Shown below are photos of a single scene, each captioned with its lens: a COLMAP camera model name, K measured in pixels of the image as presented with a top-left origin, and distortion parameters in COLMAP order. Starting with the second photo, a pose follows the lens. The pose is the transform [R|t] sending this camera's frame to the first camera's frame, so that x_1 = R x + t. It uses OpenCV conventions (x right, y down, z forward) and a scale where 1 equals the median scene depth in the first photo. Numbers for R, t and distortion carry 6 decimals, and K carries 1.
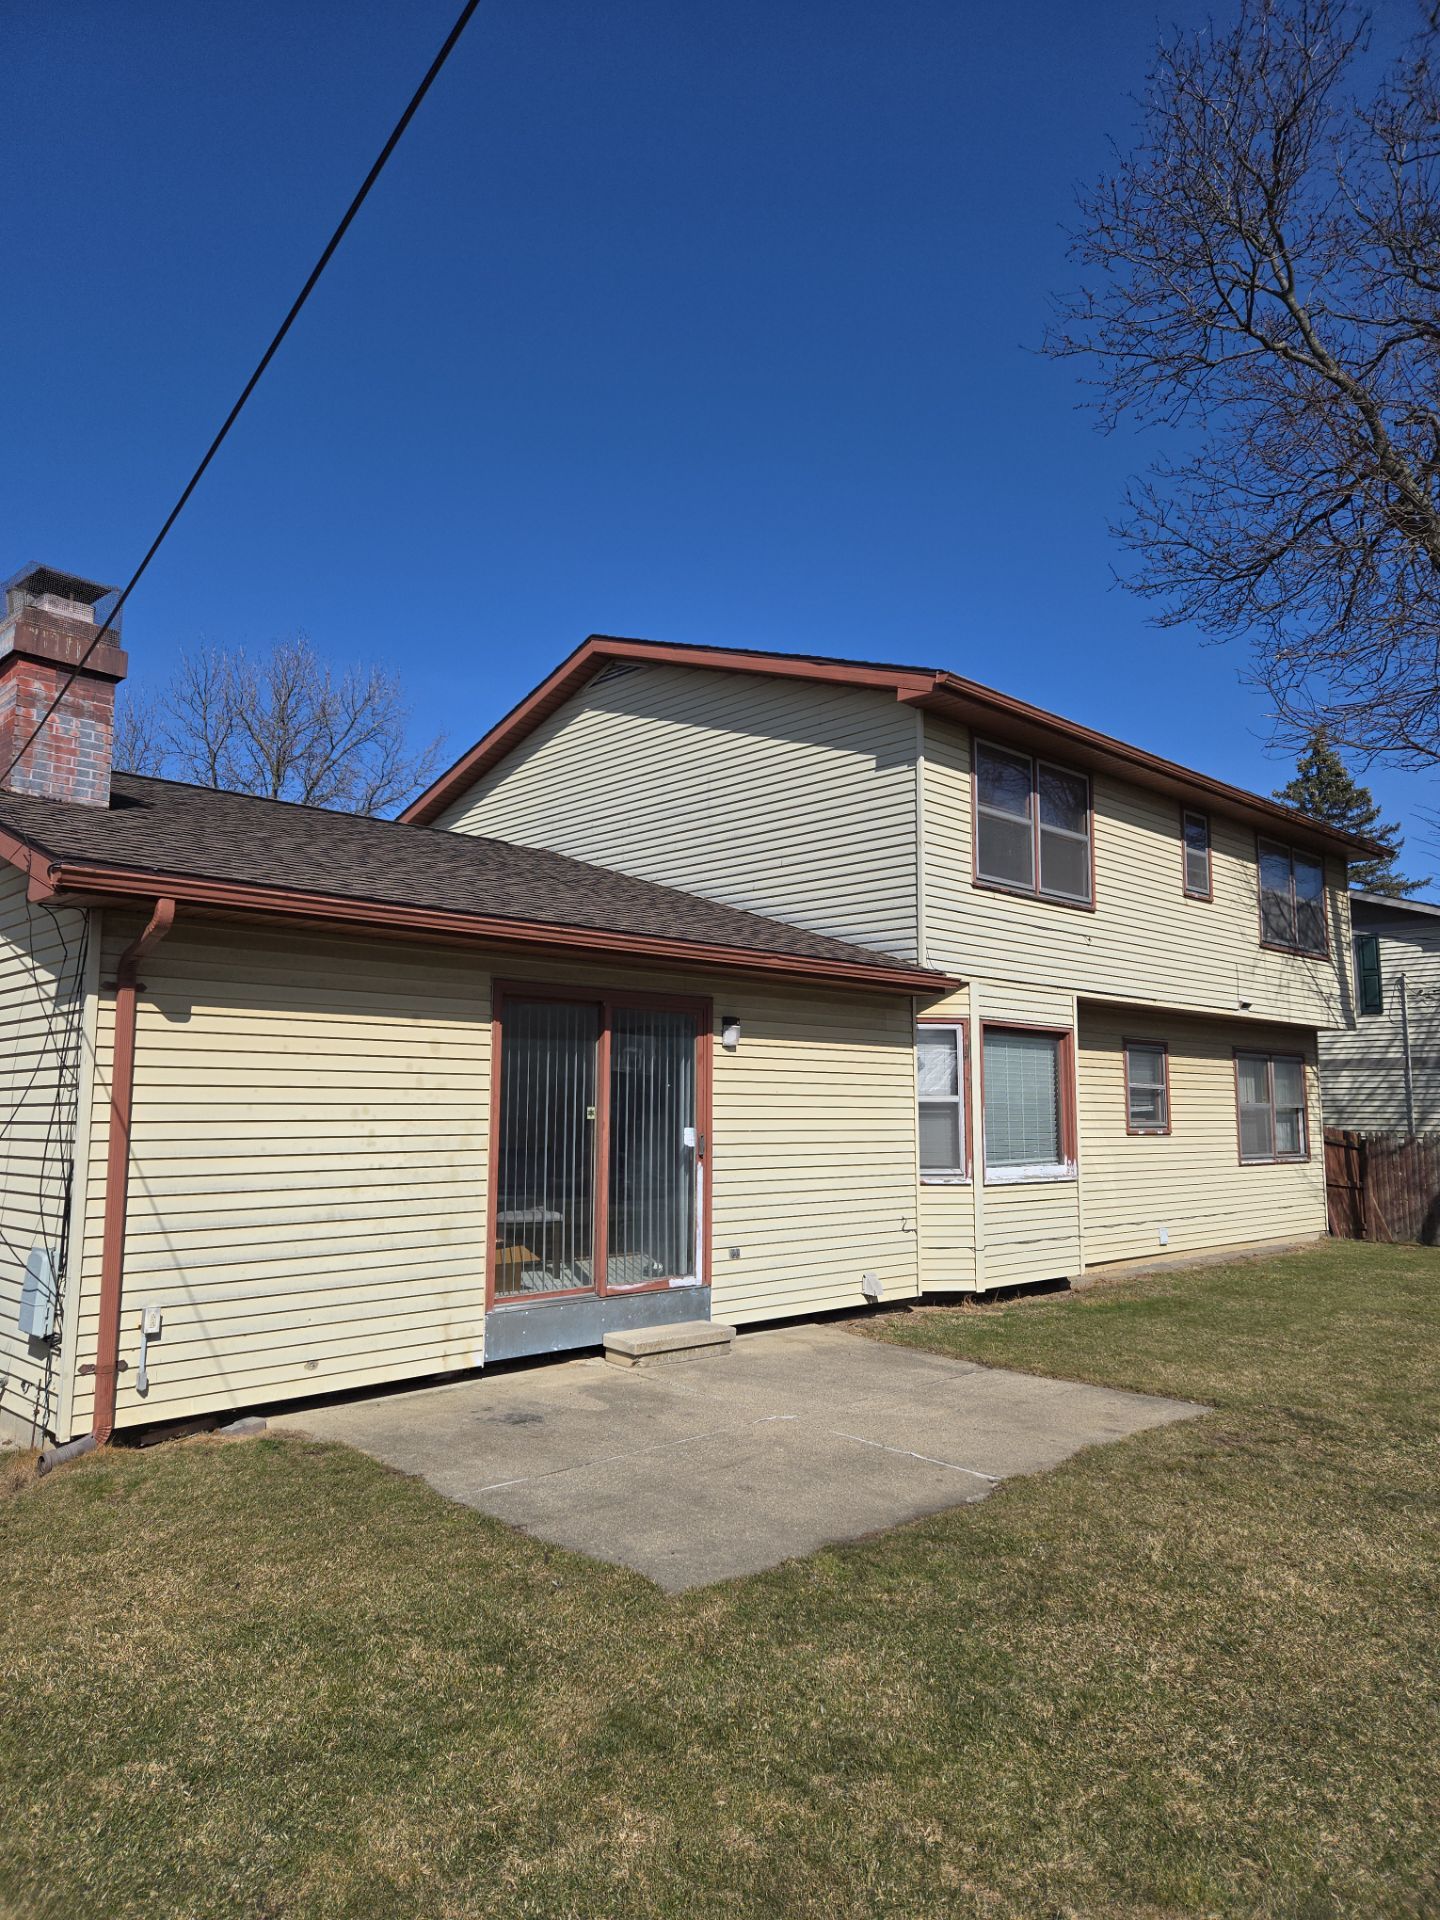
lens RADIAL K [[1303.1, 0, 740.6], [0, 1303.1, 957.6], [0, 0, 1]] dist [0.039874, -0.003453]
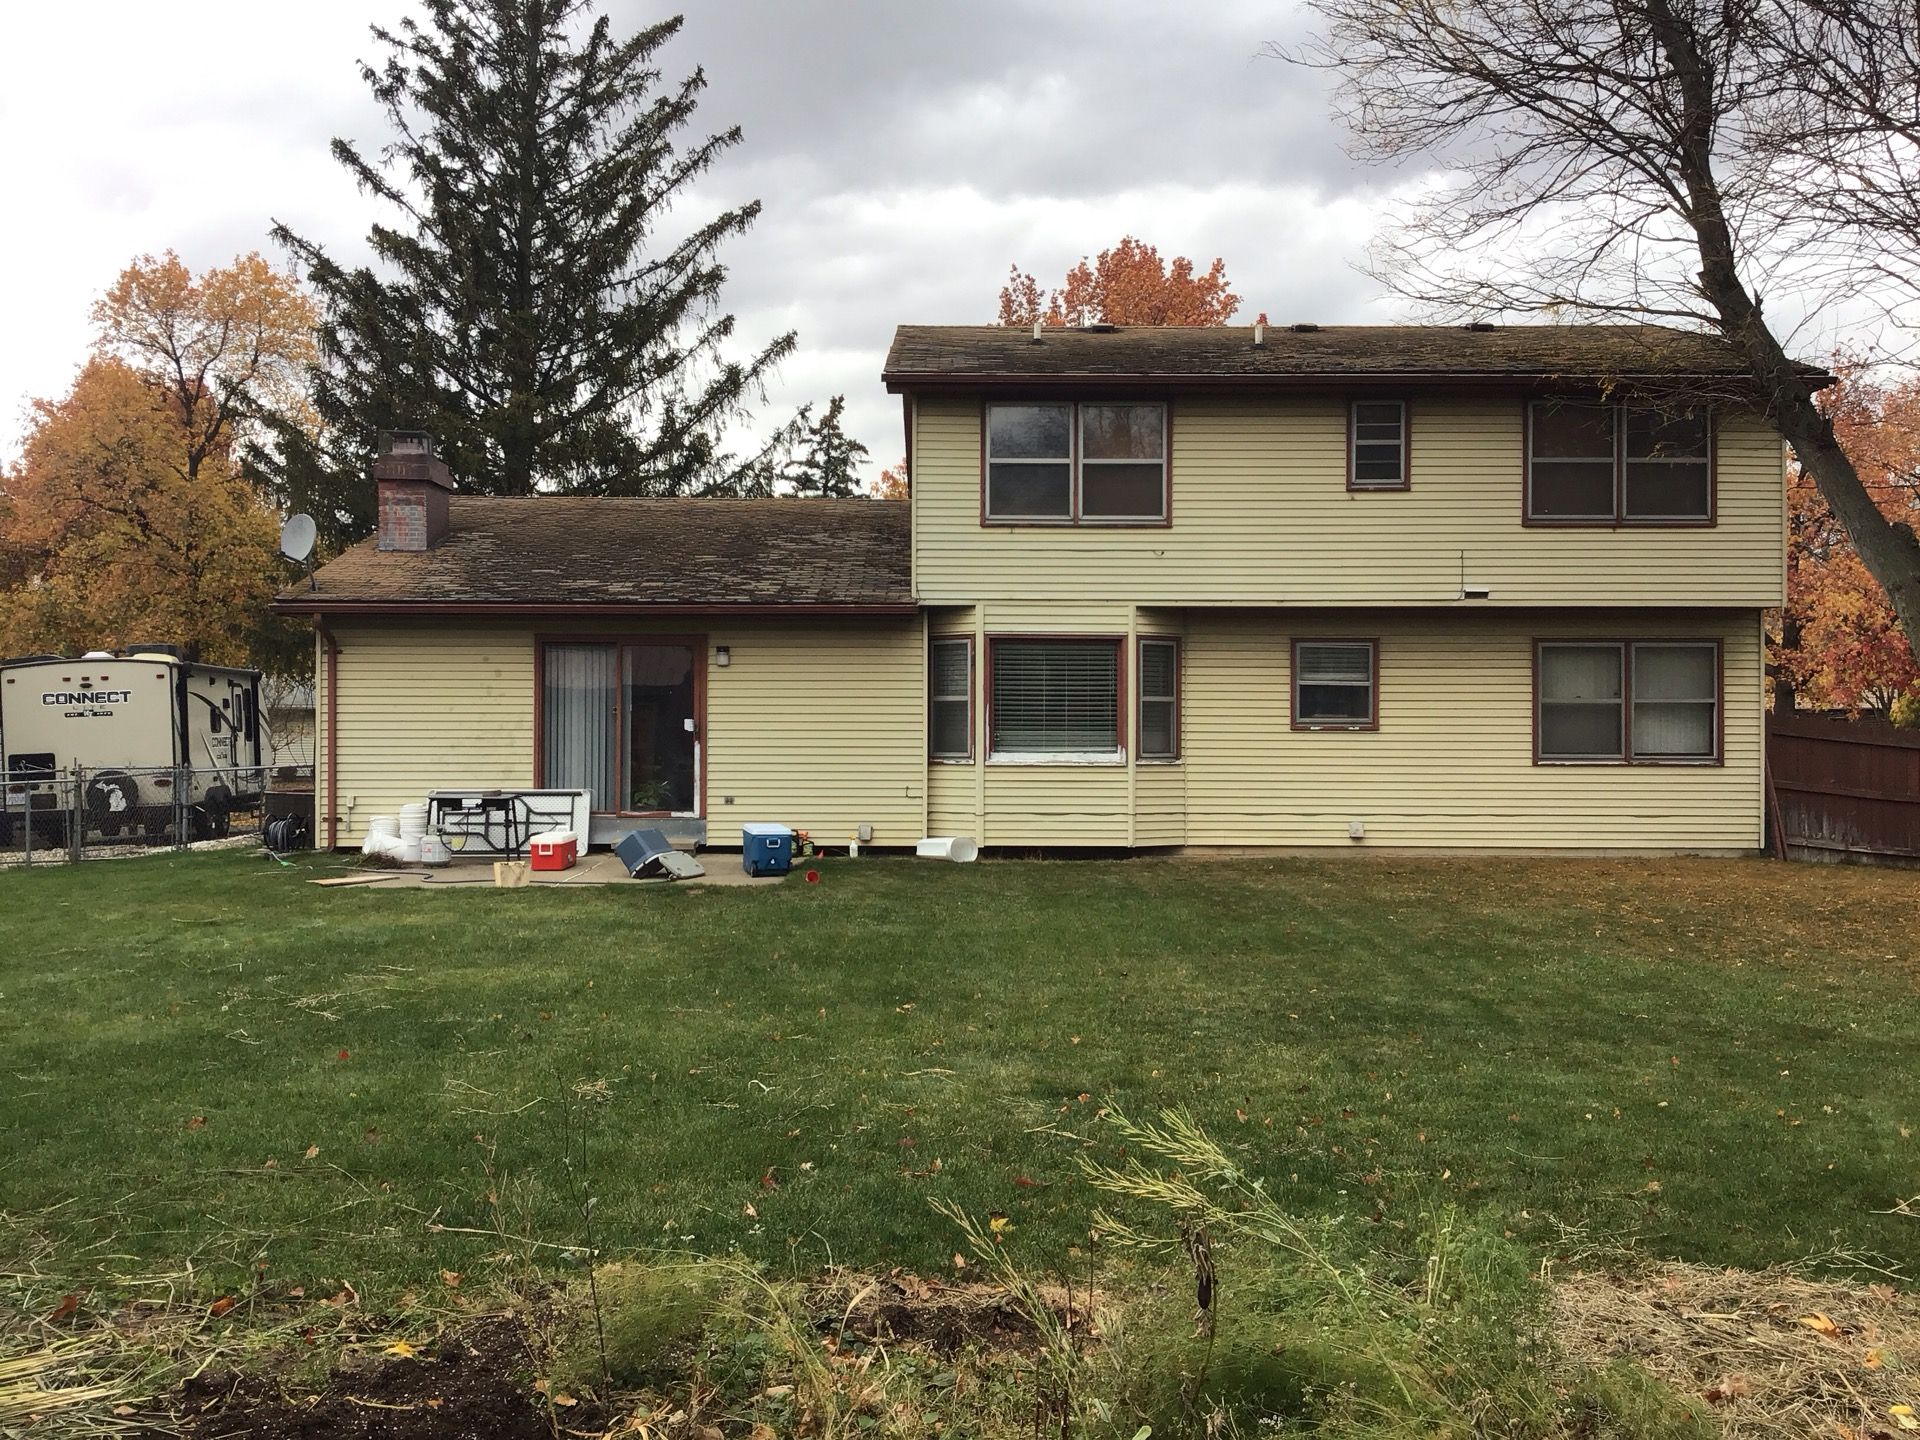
lens RADIAL K [[1746.3, 0, 960.0], [0, 1746.3, 720.0], [0, 0, 1]] dist [0.098870, -0.223733]
pose [[0.710621, -0.004156, -0.703563, 1.408093], [0.083298, 0.993447, 0.078265, -0.004643], [0.698627, -0.114222, 0.706310, -0.214179]]
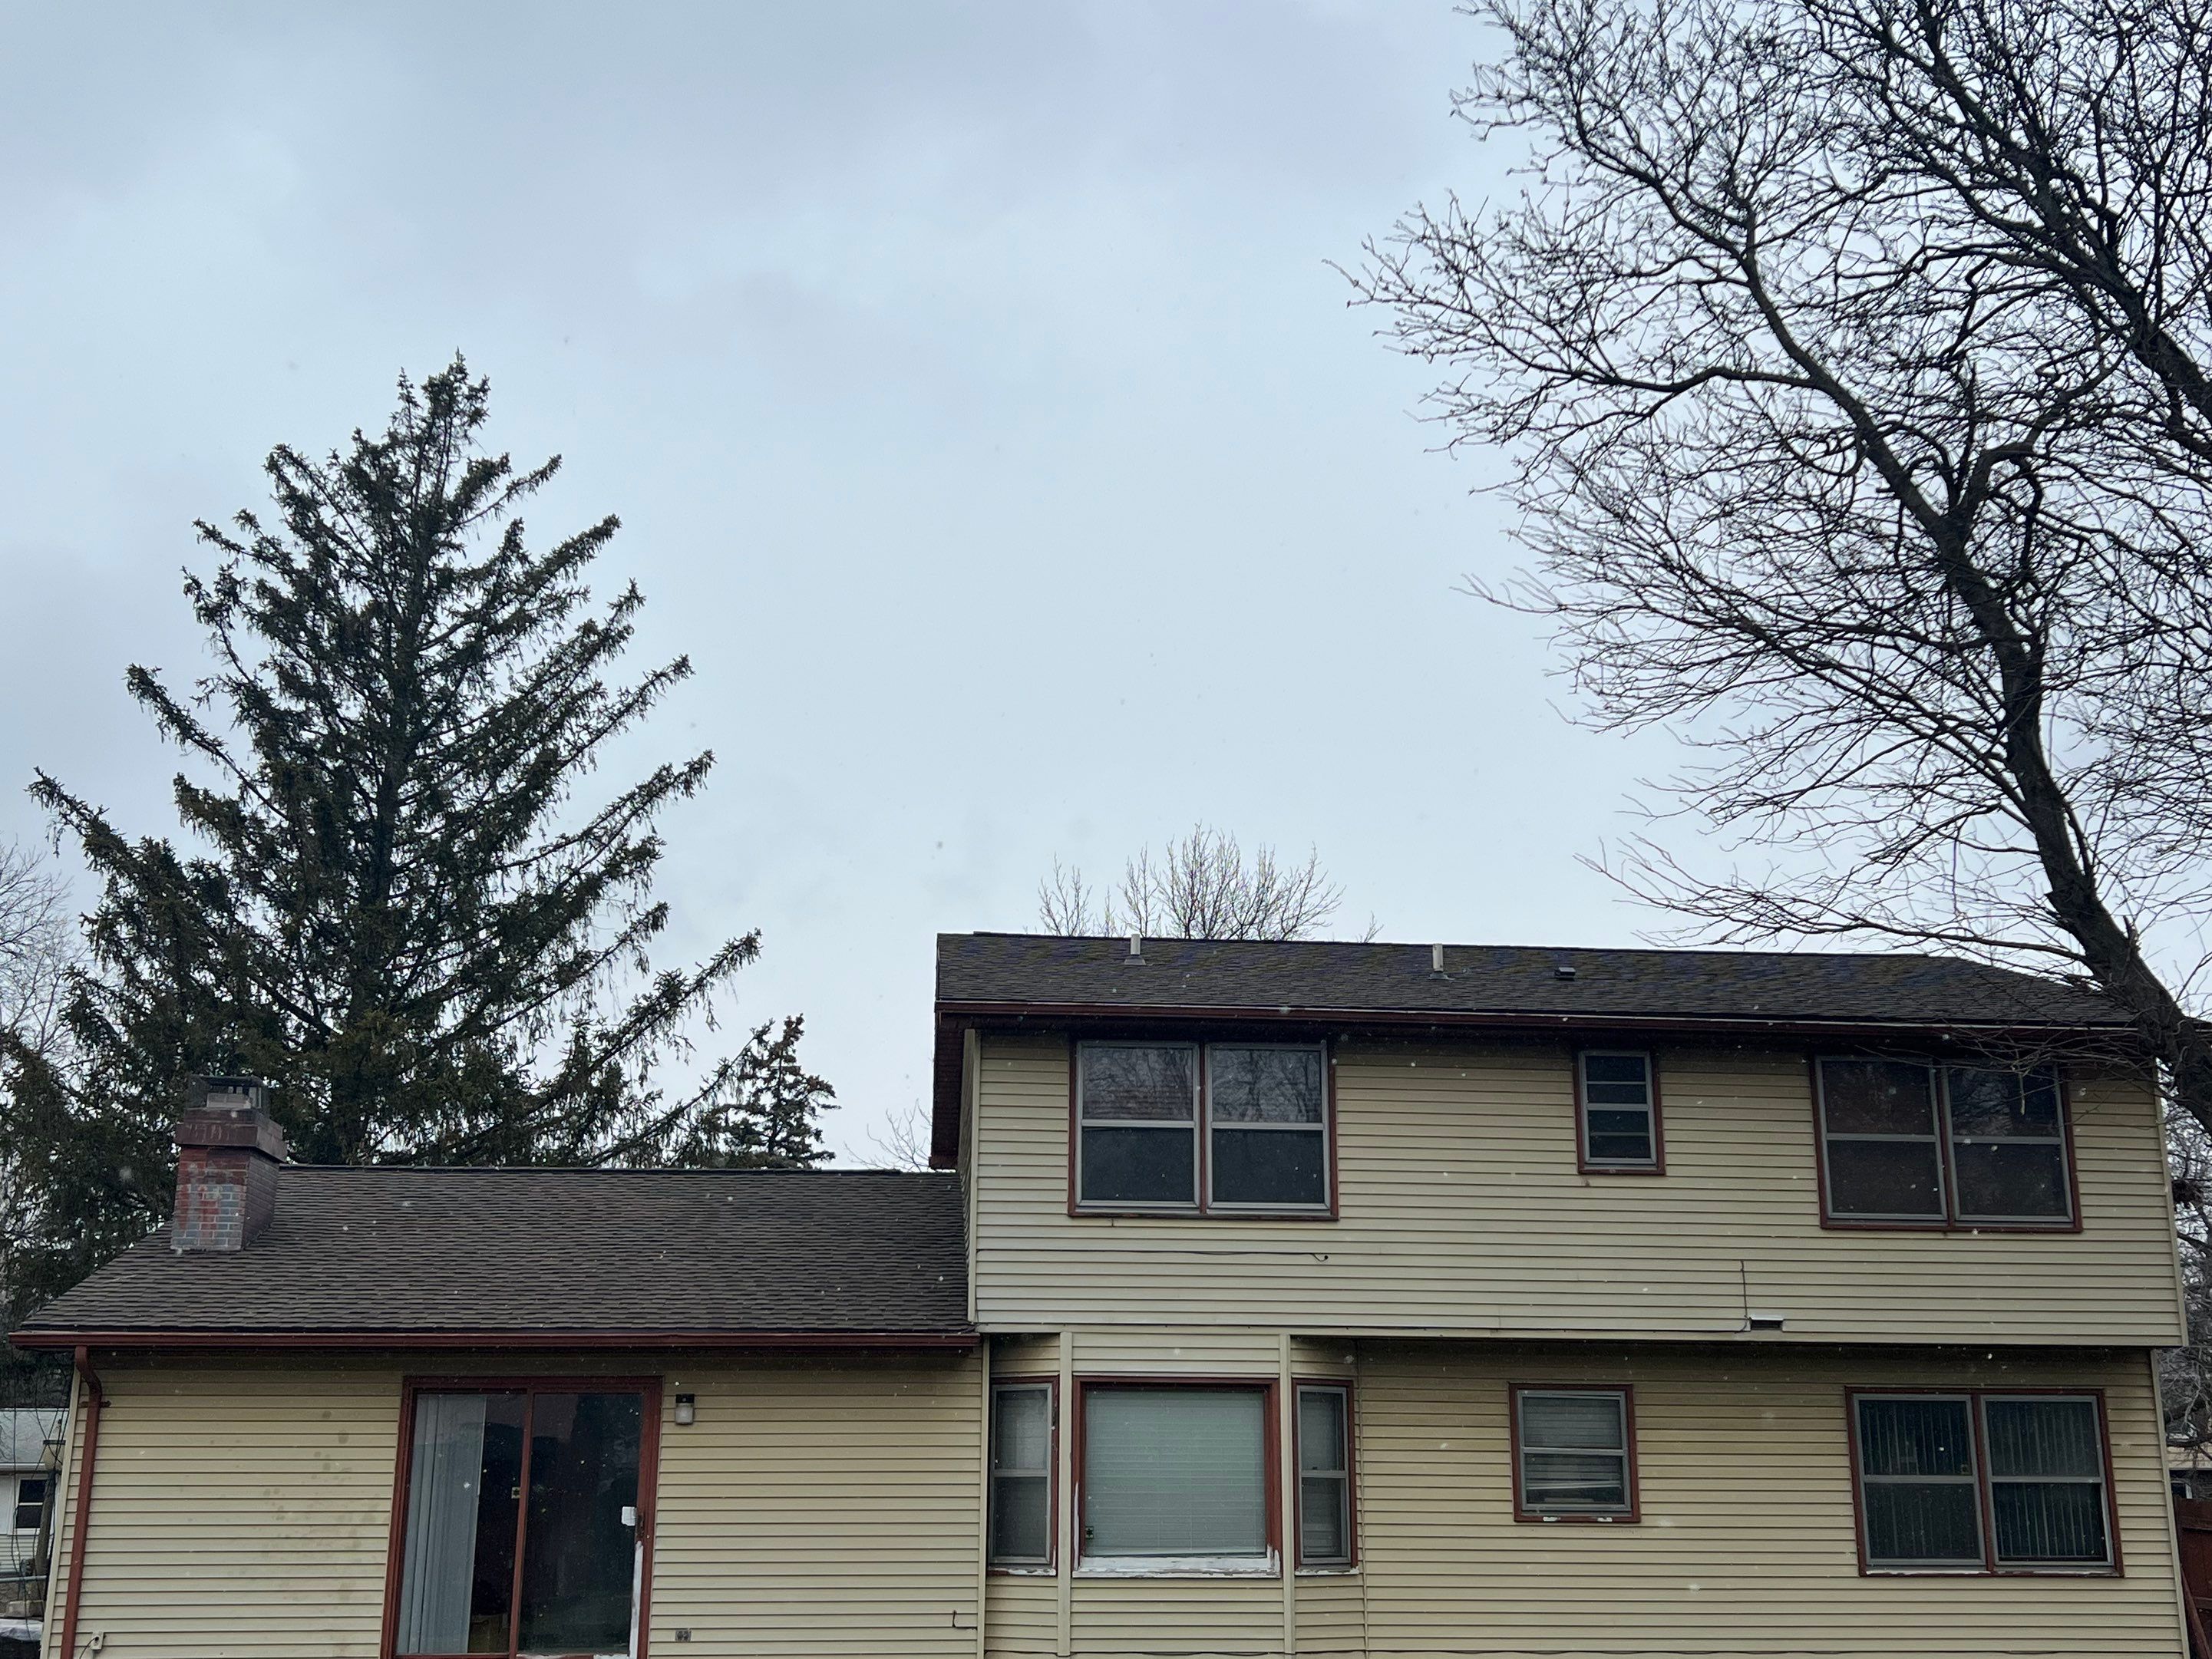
lens RADIAL K [[2413.1, 0, 1134.4], [0, 2413.1, 835.8], [0, 0, 1]] dist [0.141655, -0.356309]
pose [[0.762736, -0.168415, -0.624396, 1.334409], [0.076592, 0.982225, -0.171368, -0.026320], [0.642159, 0.082884, 0.762078, -0.229909]]
